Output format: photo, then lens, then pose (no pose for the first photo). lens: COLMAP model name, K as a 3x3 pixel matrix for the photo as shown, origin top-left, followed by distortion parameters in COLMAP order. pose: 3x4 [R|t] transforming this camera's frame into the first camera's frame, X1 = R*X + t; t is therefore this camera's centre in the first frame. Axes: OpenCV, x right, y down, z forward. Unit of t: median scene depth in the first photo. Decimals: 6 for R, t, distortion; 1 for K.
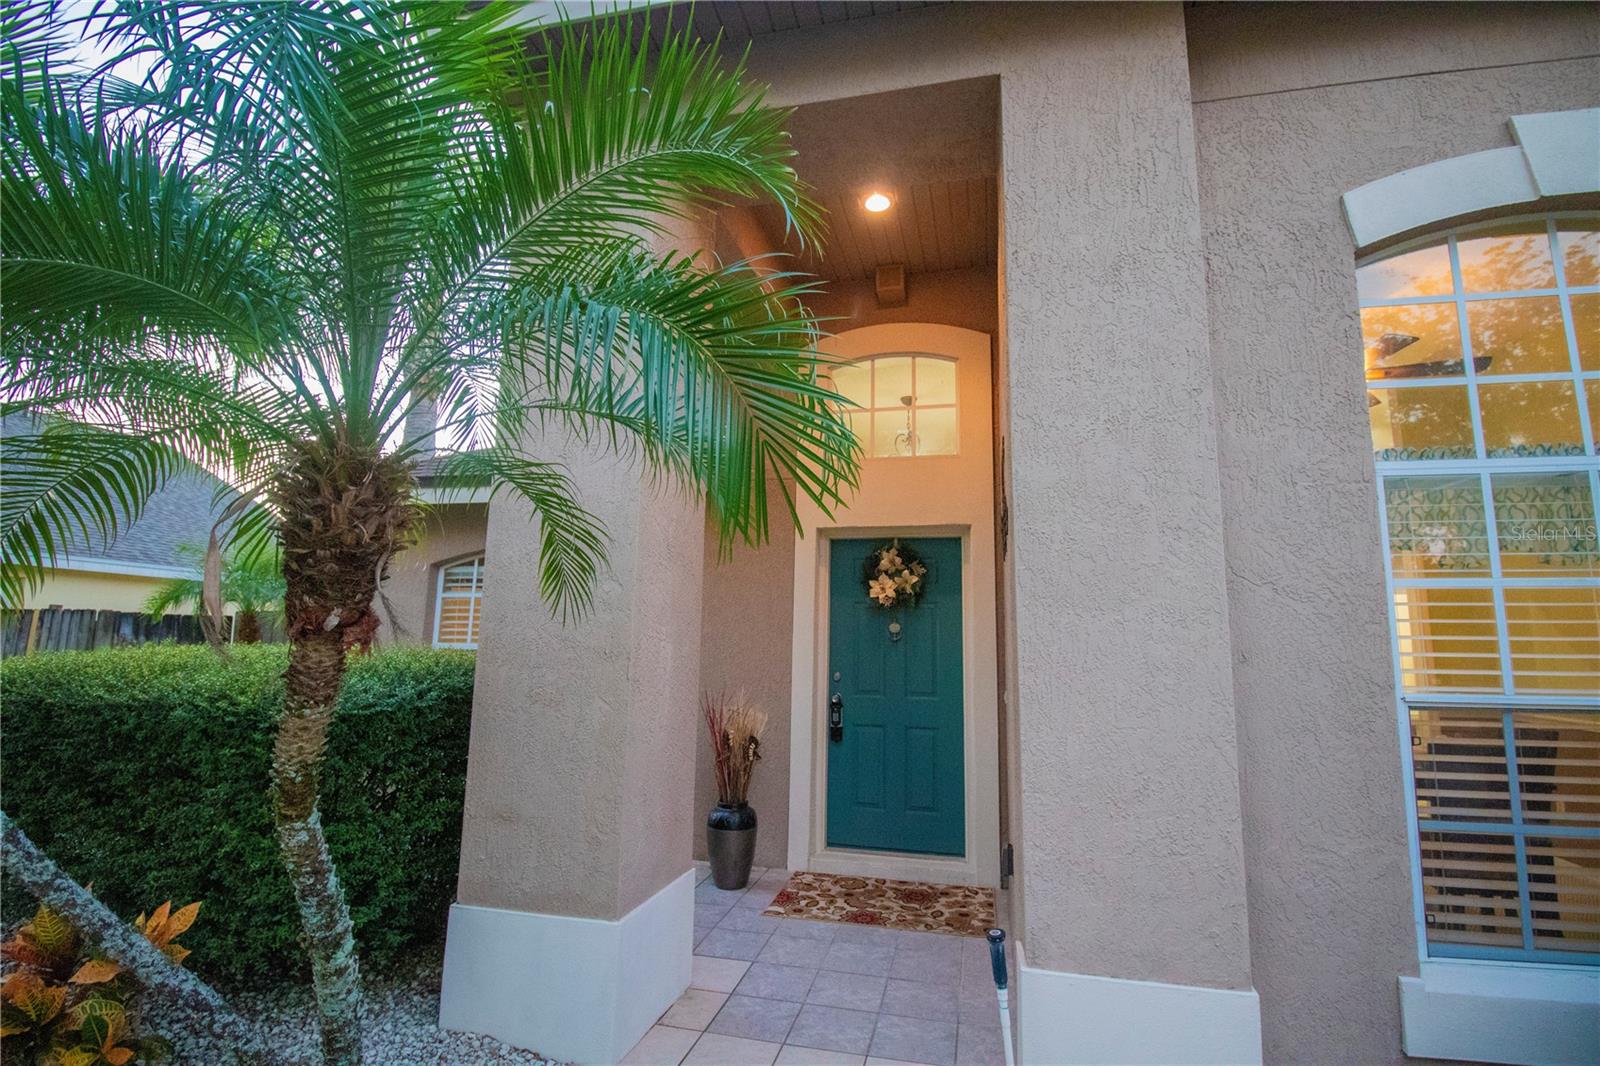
lens RADIAL K [[739.2, 0, 803.7], [0, 739.2, 526.1], [0, 0, 1]] dist [-0.001948, -0.011367]
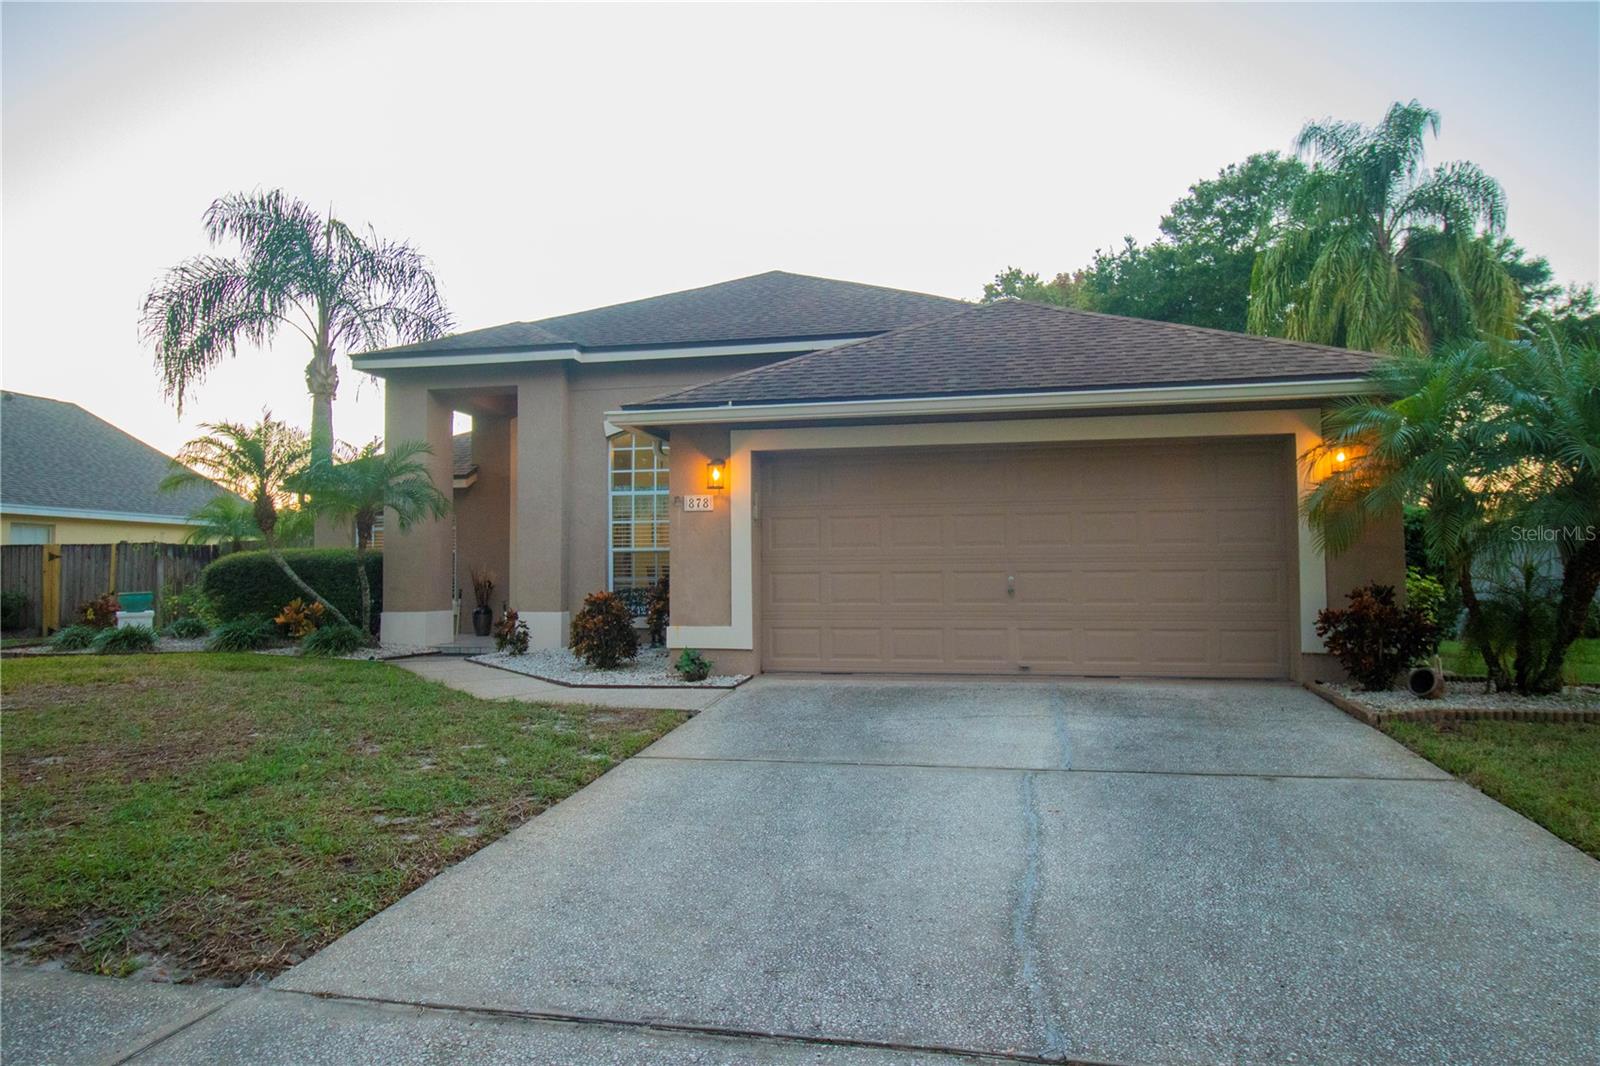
lens RADIAL K [[999.9, 0, 814.5], [0, 999.9, 543.2], [0, 0, 1]] dist [0.002639, -0.003343]
pose [[0.999277, -0.024220, 0.029324, 1.649670], [0.020460, 0.992277, 0.122346, -0.432888], [-0.032060, -0.121657, 0.992054, -4.254898]]
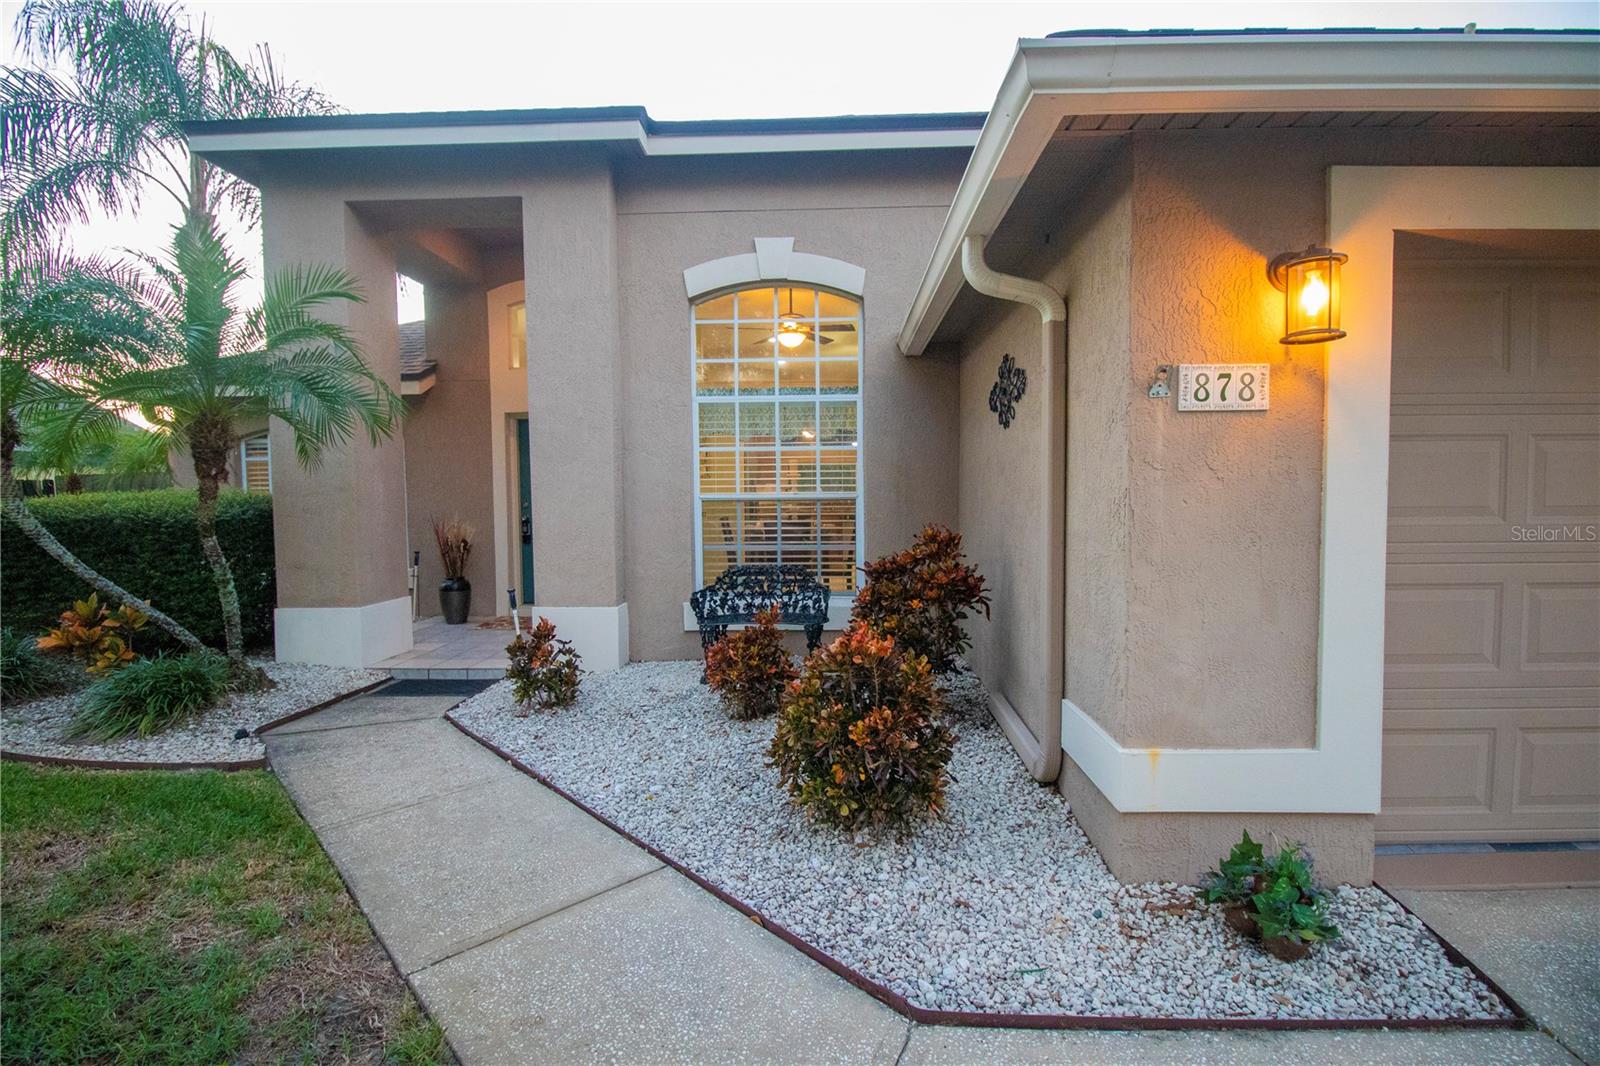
lens RADIAL K [[739.2, 0, 807.7], [0, 739.2, 530.5], [0, 0, 1]] dist [-0.001948, -0.011367]
pose [[0.979677, -0.036877, 0.197164, 0.622627], [-0.004037, 0.979130, 0.203194, -0.141270], [-0.200542, -0.199860, 0.959082, -1.312231]]
